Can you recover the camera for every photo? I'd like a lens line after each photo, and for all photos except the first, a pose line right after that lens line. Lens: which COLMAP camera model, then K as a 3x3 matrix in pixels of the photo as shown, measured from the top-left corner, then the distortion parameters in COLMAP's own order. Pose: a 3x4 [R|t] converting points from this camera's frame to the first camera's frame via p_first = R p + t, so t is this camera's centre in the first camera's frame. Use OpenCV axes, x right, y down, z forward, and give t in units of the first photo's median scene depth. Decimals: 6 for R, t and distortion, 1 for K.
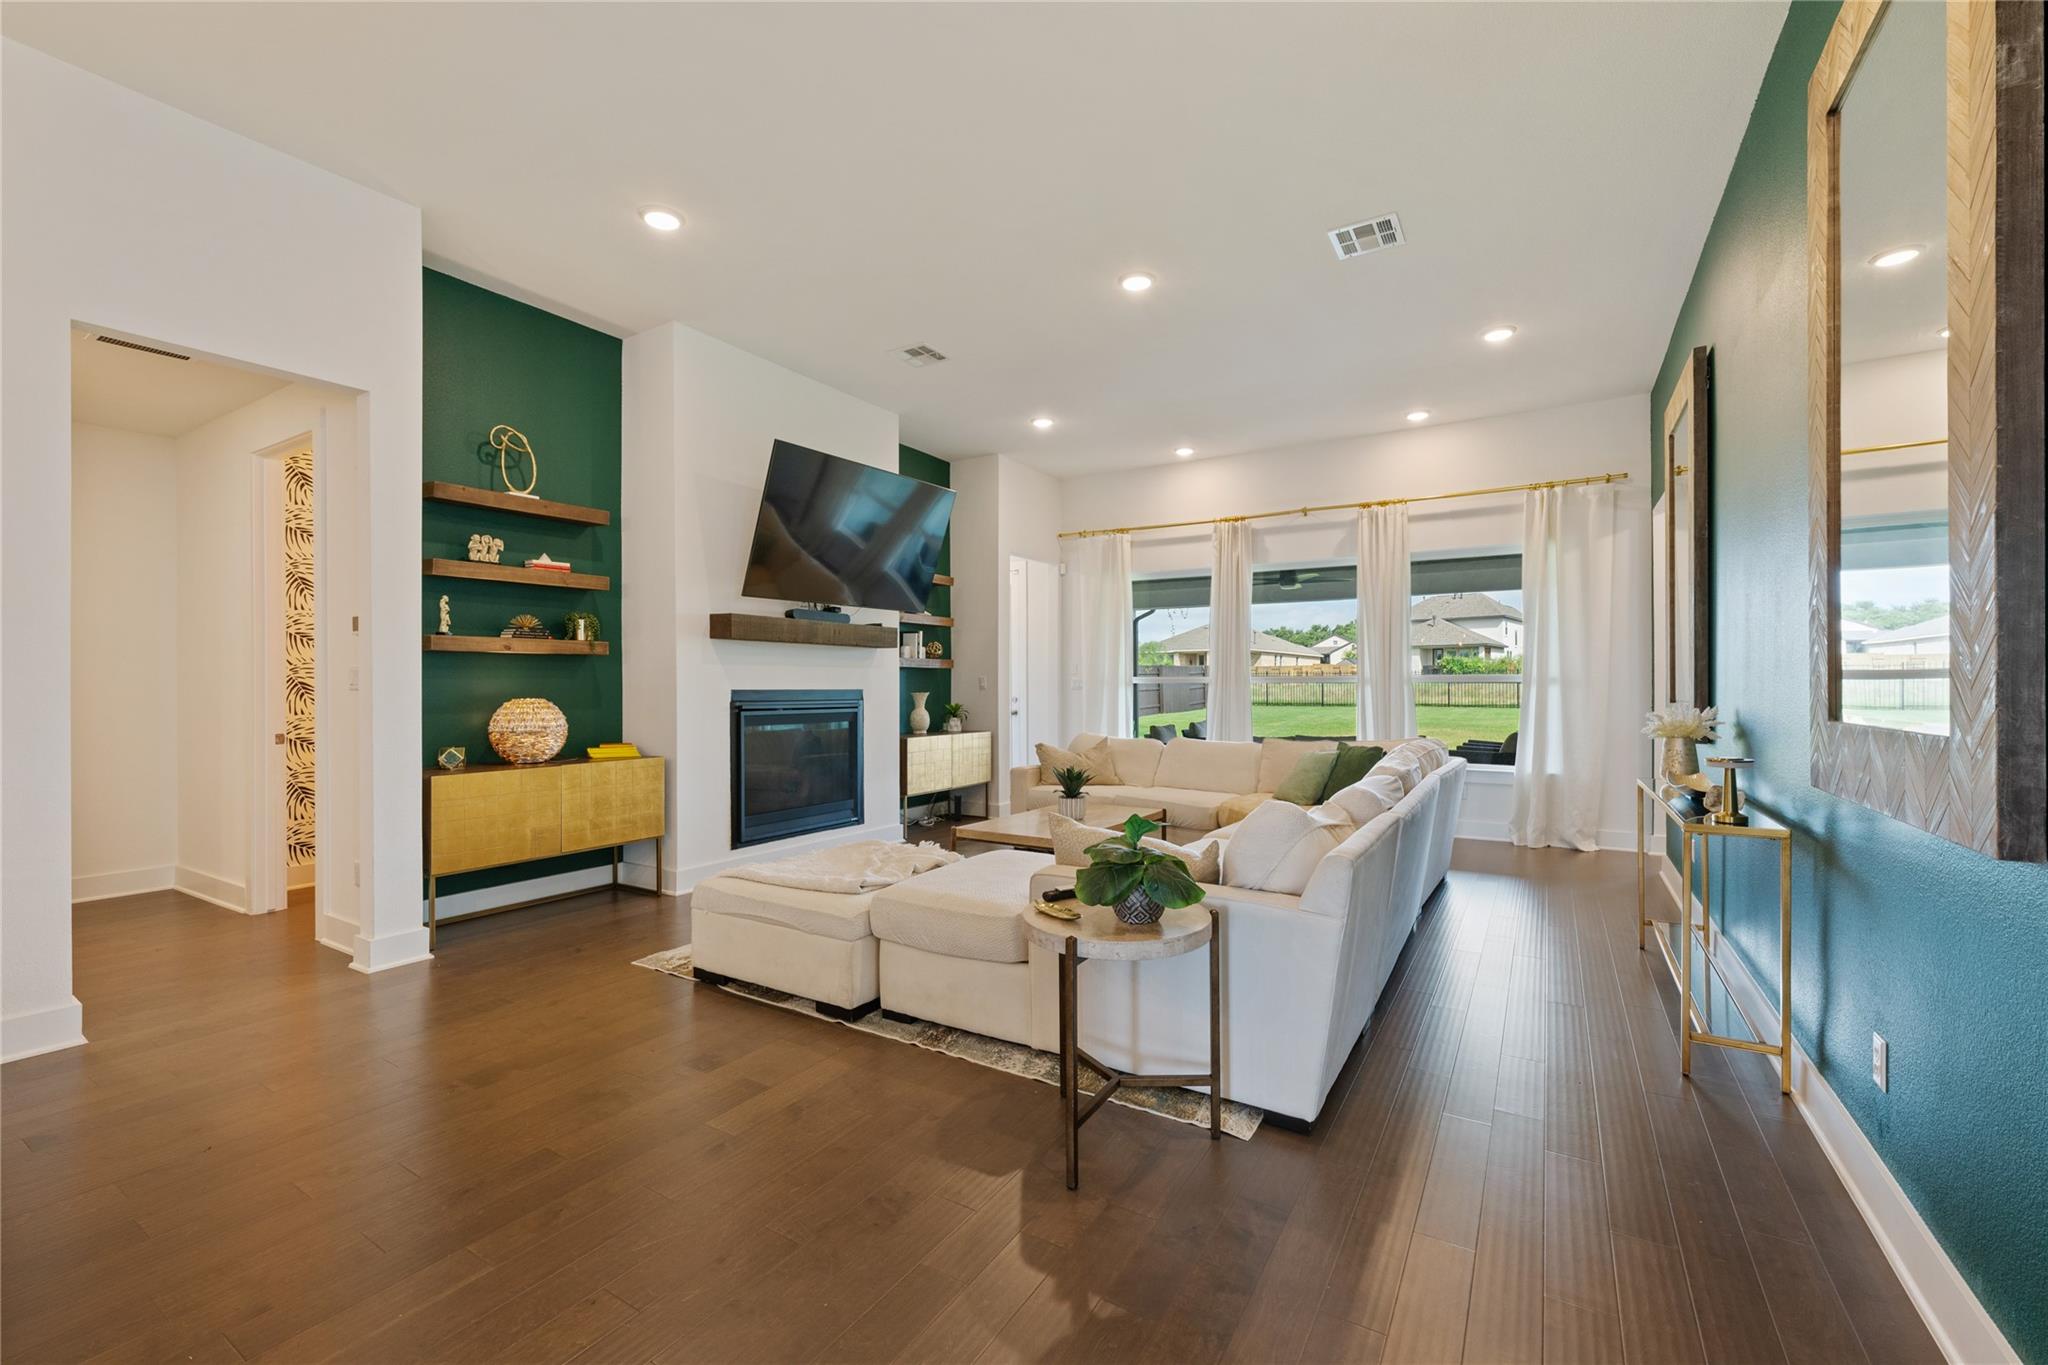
lens RADIAL K [[843.7, 0, 1025.2], [0, 843.7, 687.8], [0, 0, 1]] dist [-0.001777, -0.000253]
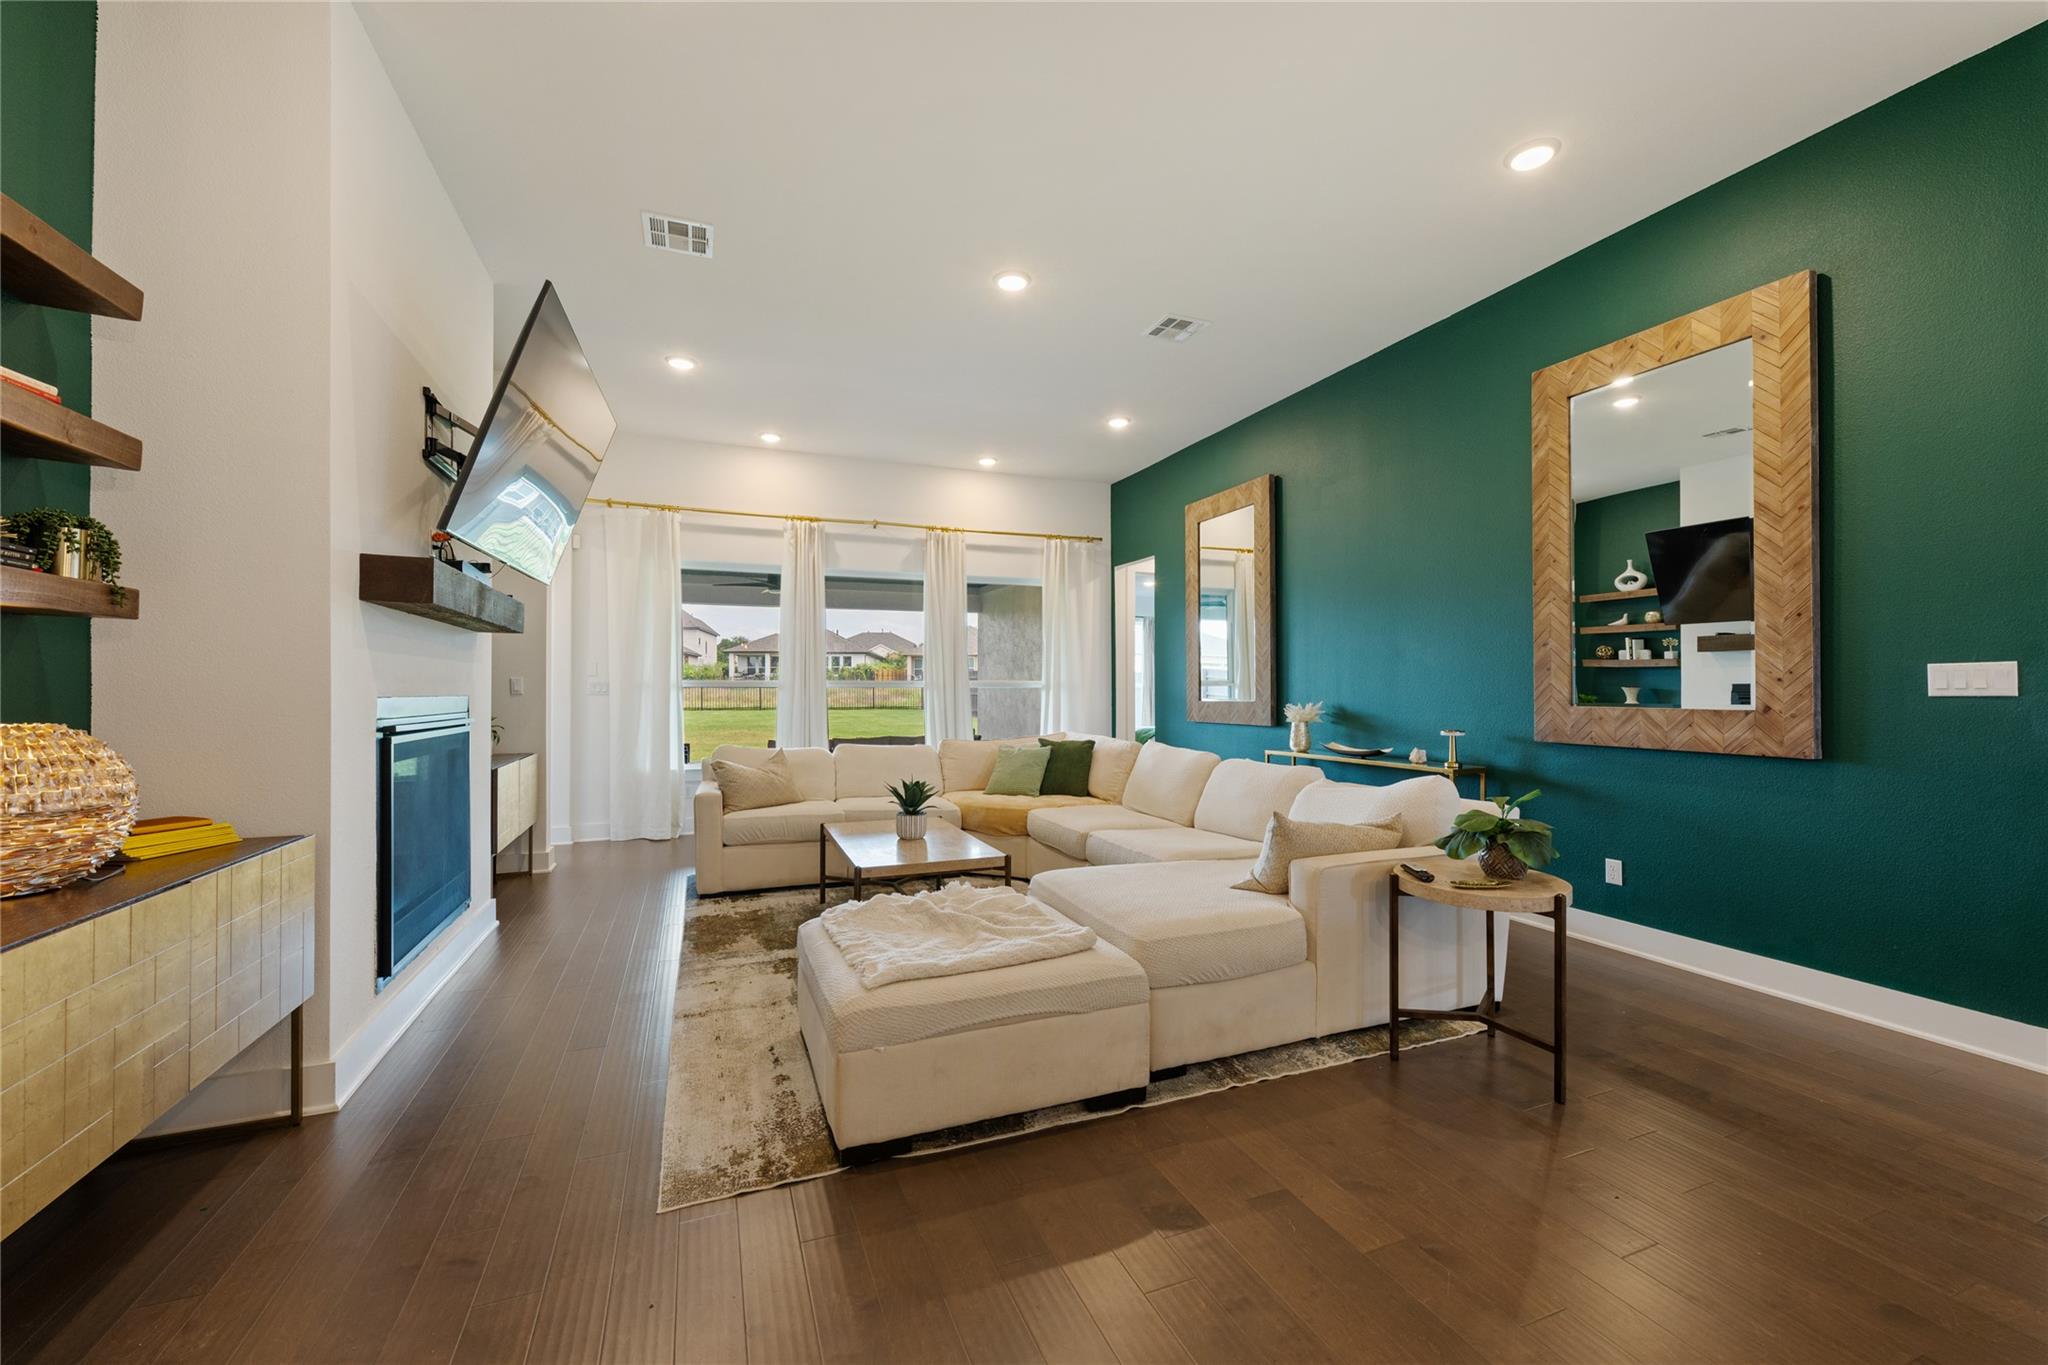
lens RADIAL K [[812.0, 0, 1024.0], [0, 812.0, 682.5], [0, 0, 1]] dist [-0.000606, -0.000053]
pose [[0.592579, 0.006919, 0.805483, -0.478448], [0.003342, 0.999933, -0.011047, -0.000069], [-0.805506, 0.009238, 0.592516, 0.328648]]
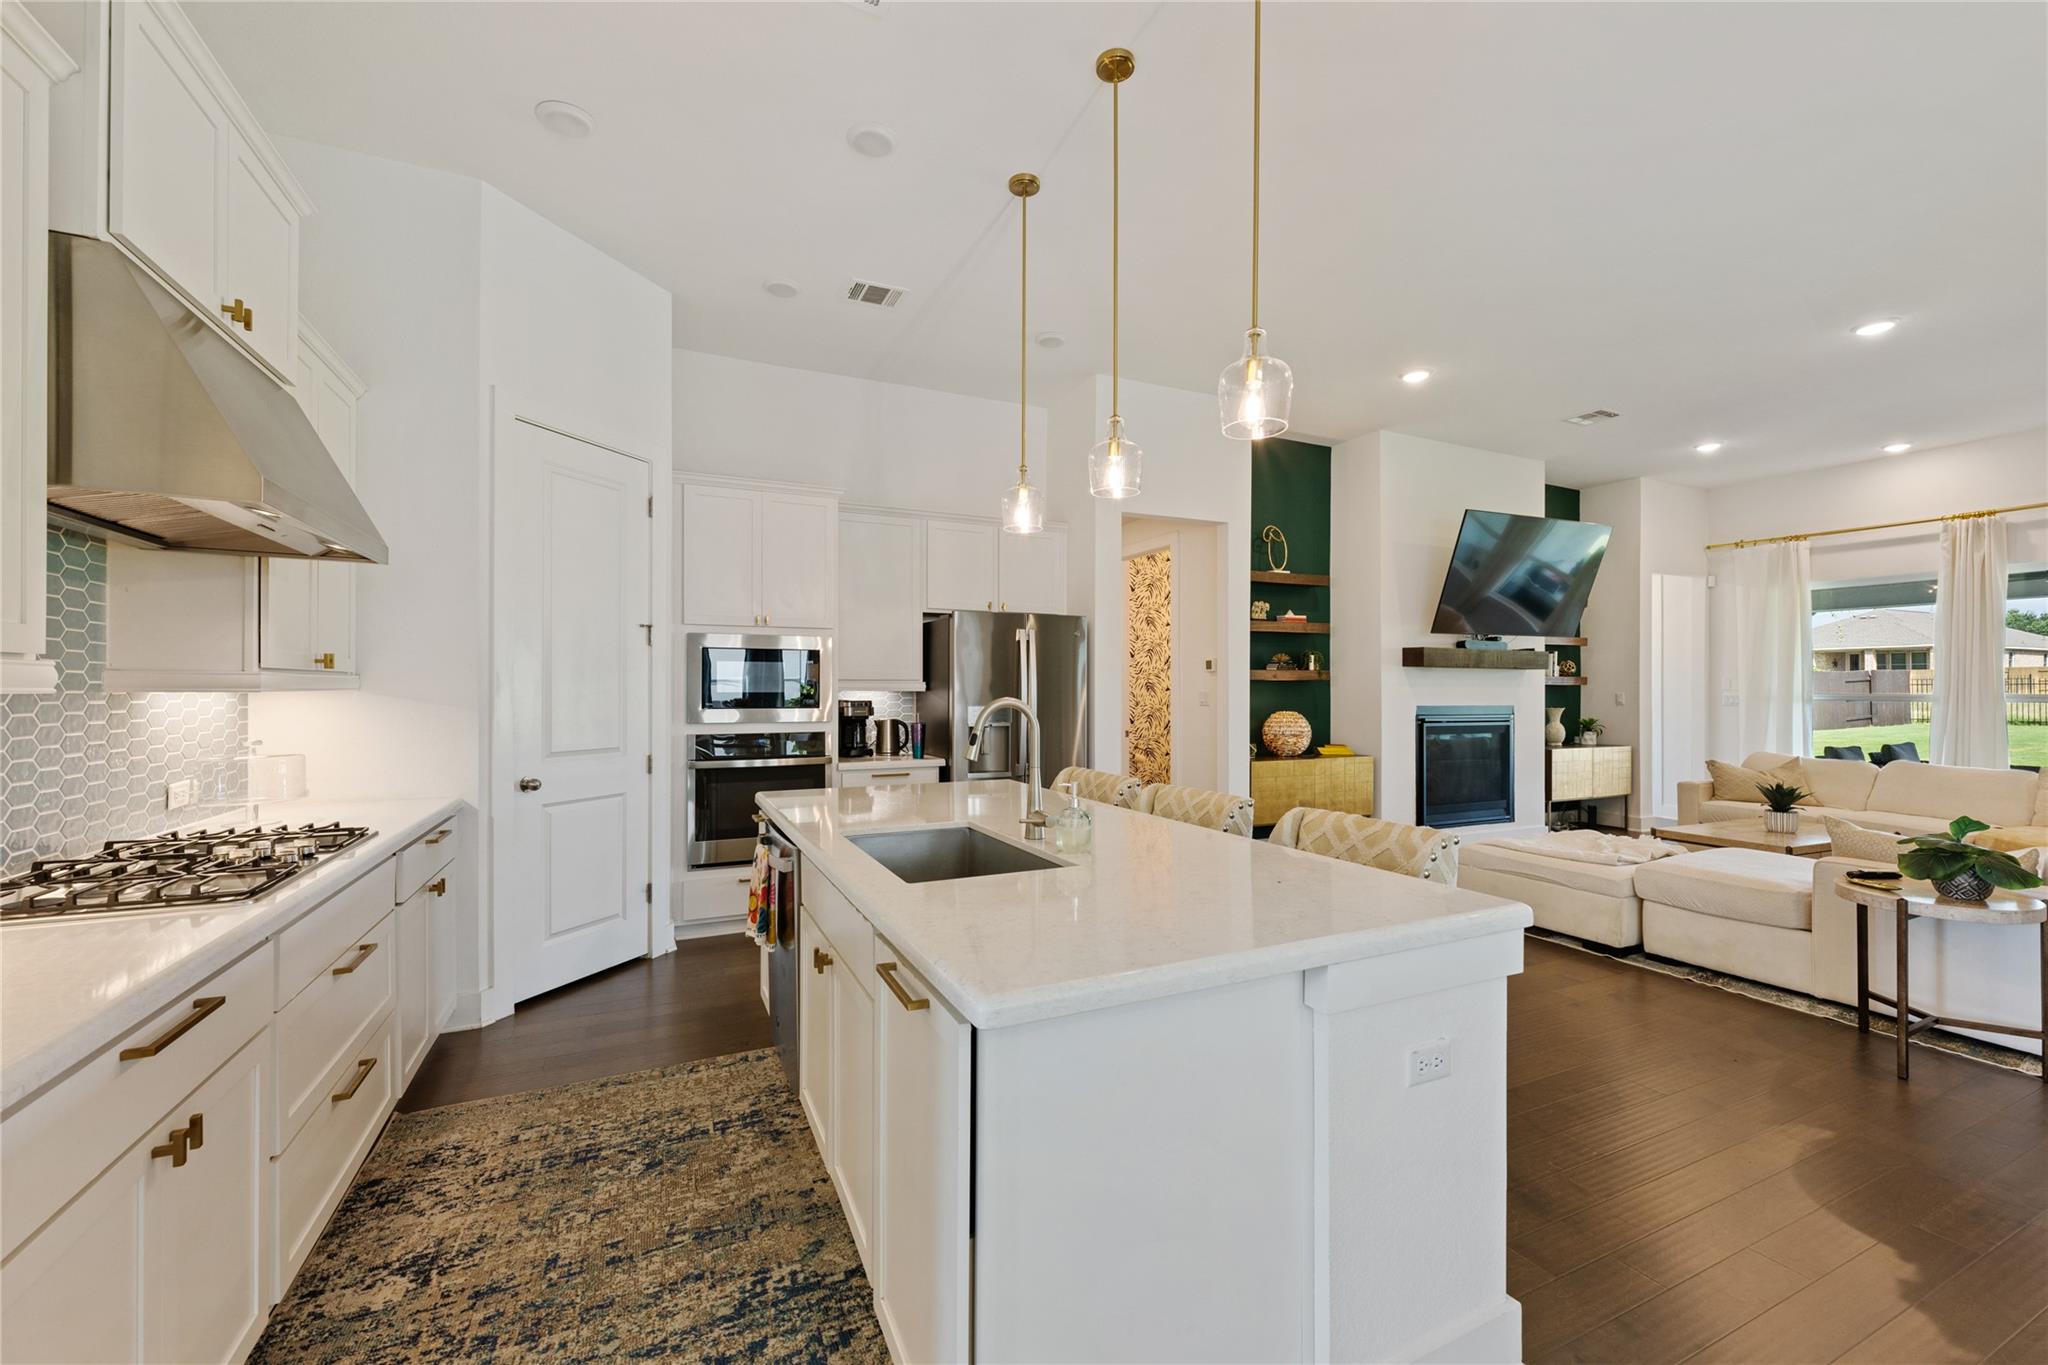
lens RADIAL K [[820.6, 0, 1028.9], [0, 820.6, 689.5], [0, 0, 1]] dist [0.000856, 0.000042]
pose [[0.838580, 0.002287, -0.544774, -0.149580], [-0.004687, 0.999984, -0.003018, -0.015032], [0.544758, 0.005085, 0.838578, -0.334329]]
